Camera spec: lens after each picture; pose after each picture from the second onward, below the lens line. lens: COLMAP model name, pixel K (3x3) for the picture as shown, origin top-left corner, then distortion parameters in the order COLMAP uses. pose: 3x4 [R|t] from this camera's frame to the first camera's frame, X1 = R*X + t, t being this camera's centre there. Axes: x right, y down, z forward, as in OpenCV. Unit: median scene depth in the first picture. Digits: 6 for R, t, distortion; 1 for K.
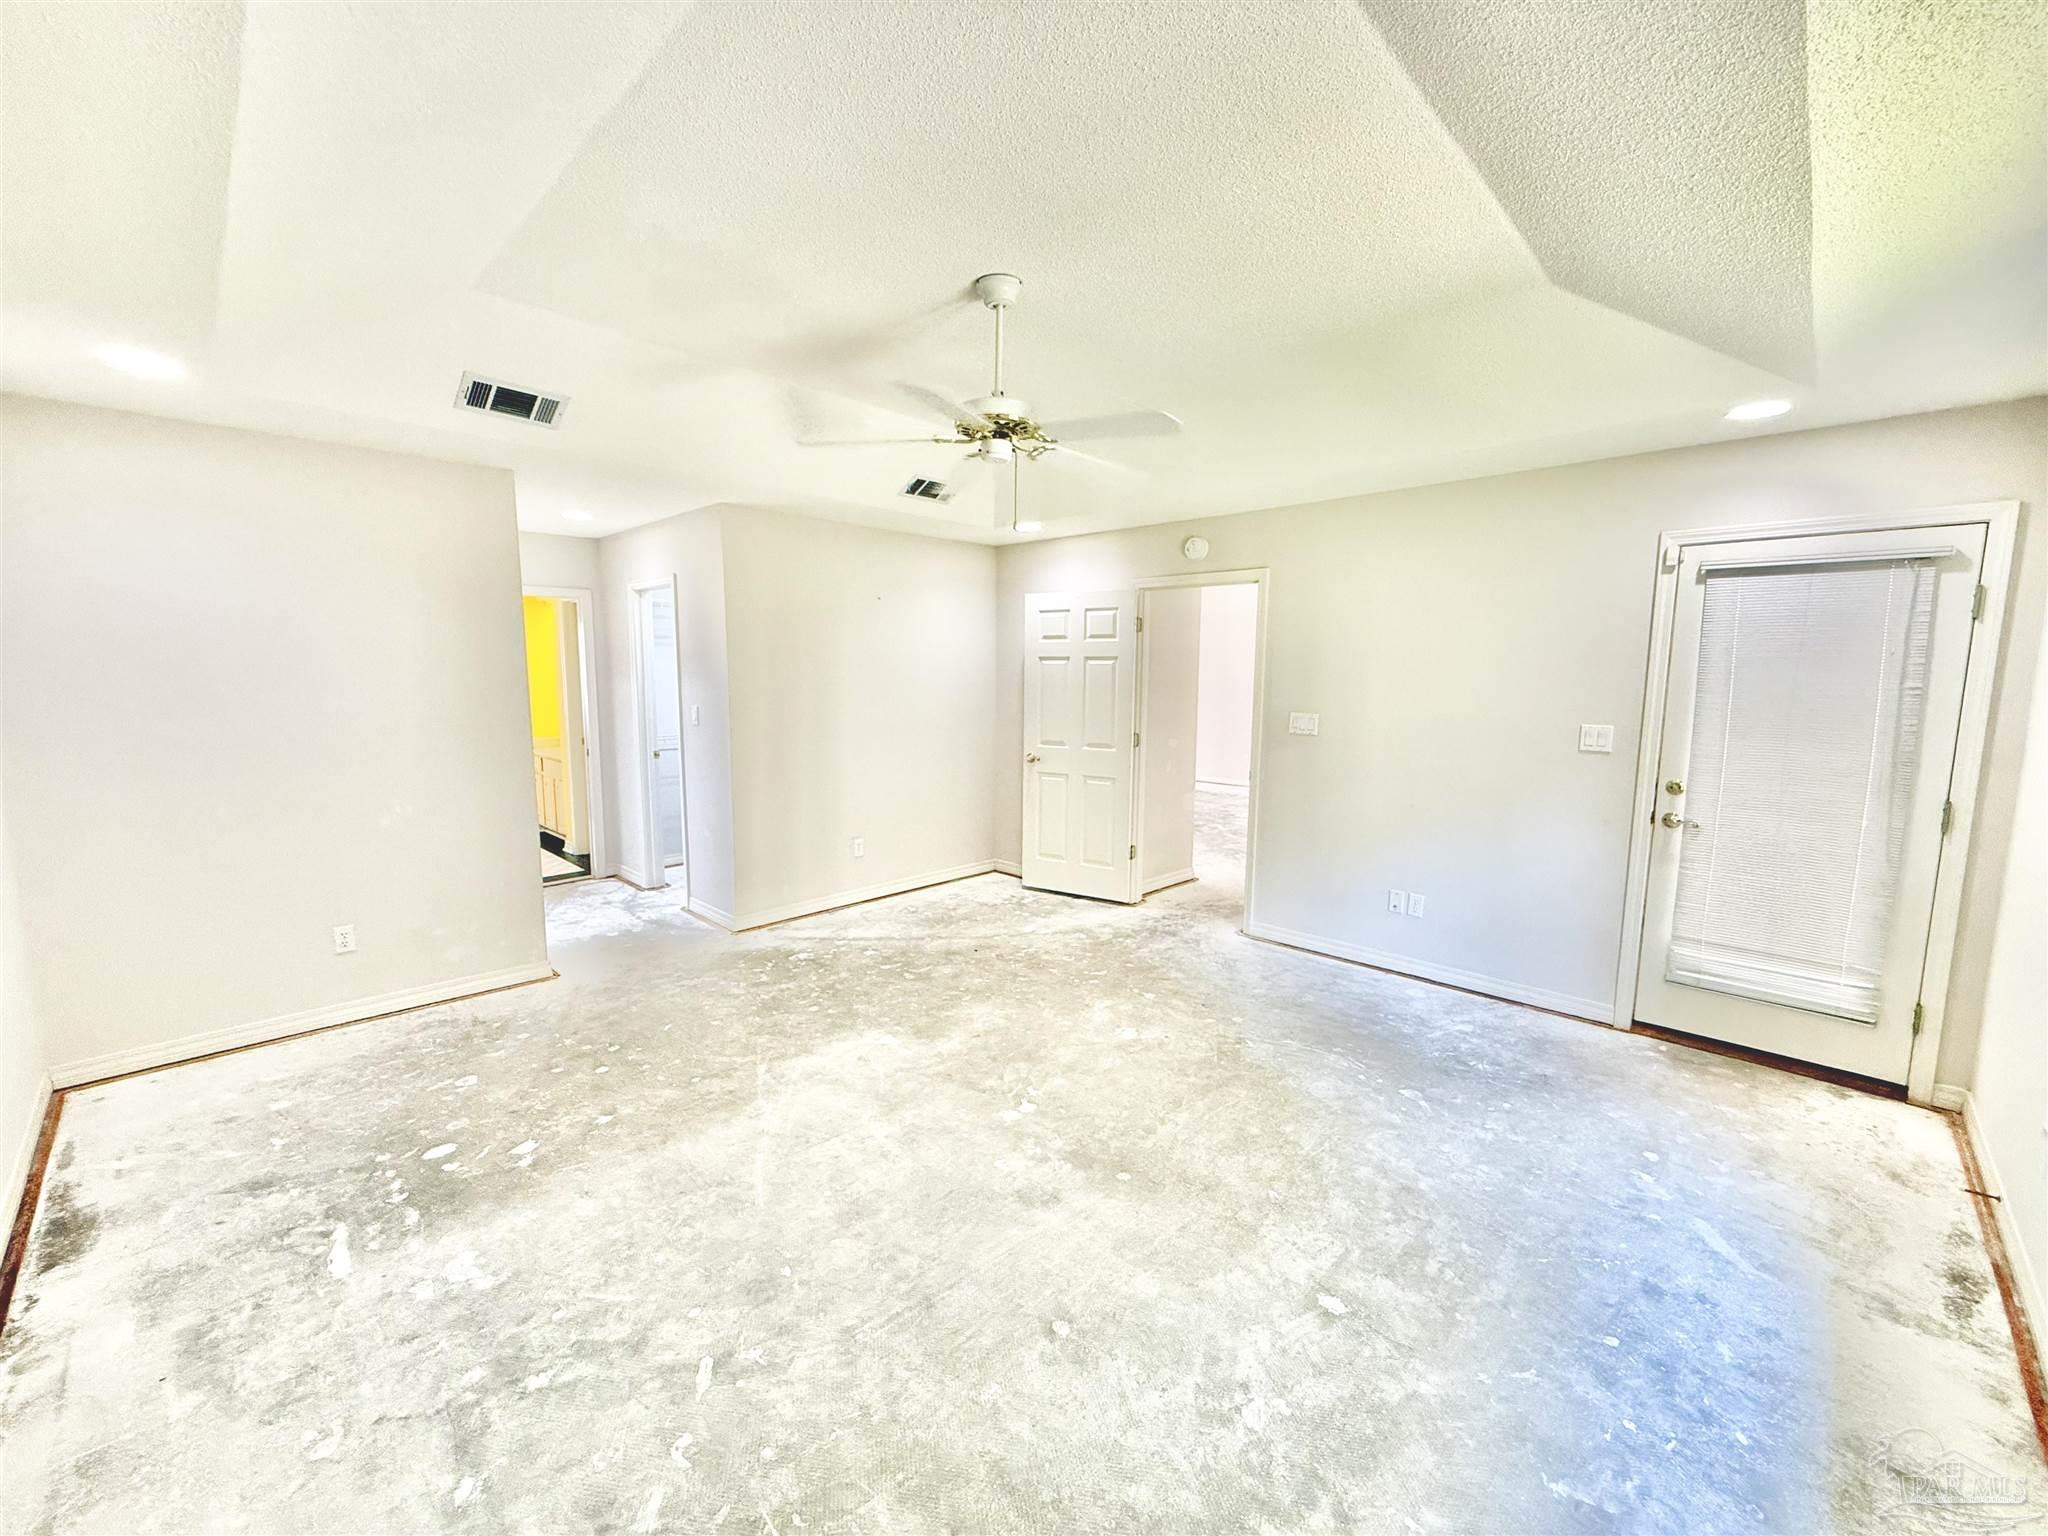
lens RADIAL K [[816.5, 0, 1022.9], [0, 816.5, 764.7], [0, 0, 1]] dist [0.000151, 0.000716]
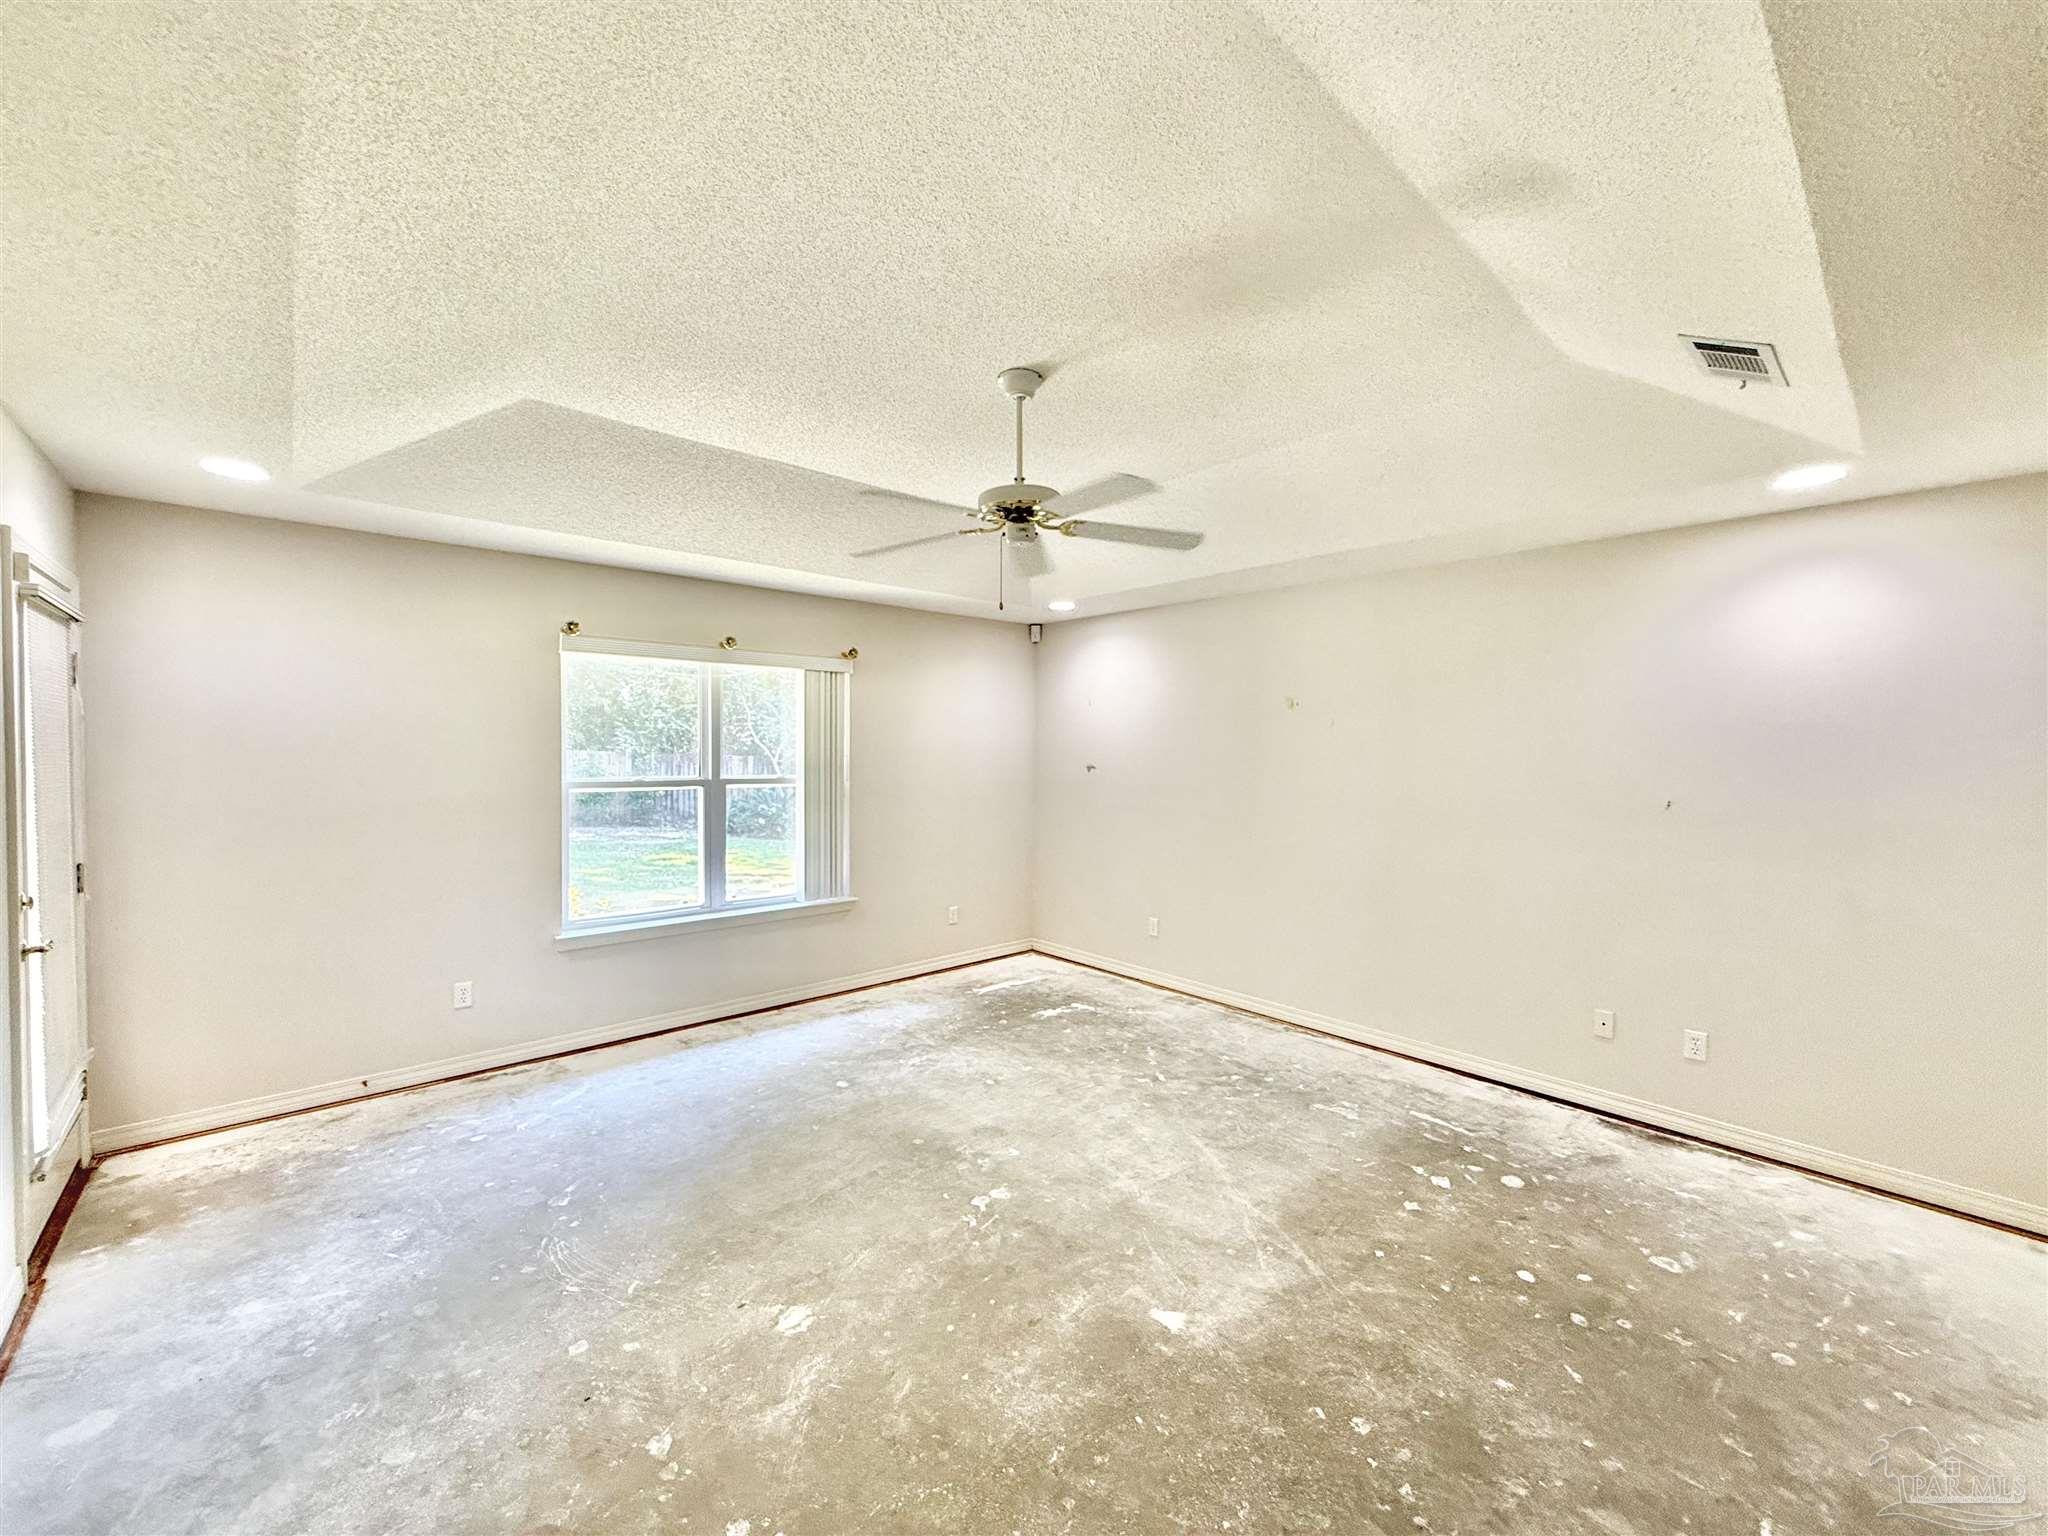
lens RADIAL K [[816.5, 0, 1022.0], [0, 816.5, 764.9], [0, 0, 1]] dist [0.000151, 0.000716]
pose [[-0.997549, -0.015456, 0.068250, -0.100118], [-0.006122, 0.990840, 0.134905, -0.217137], [-0.069710, 0.134156, -0.988505, 1.884971]]
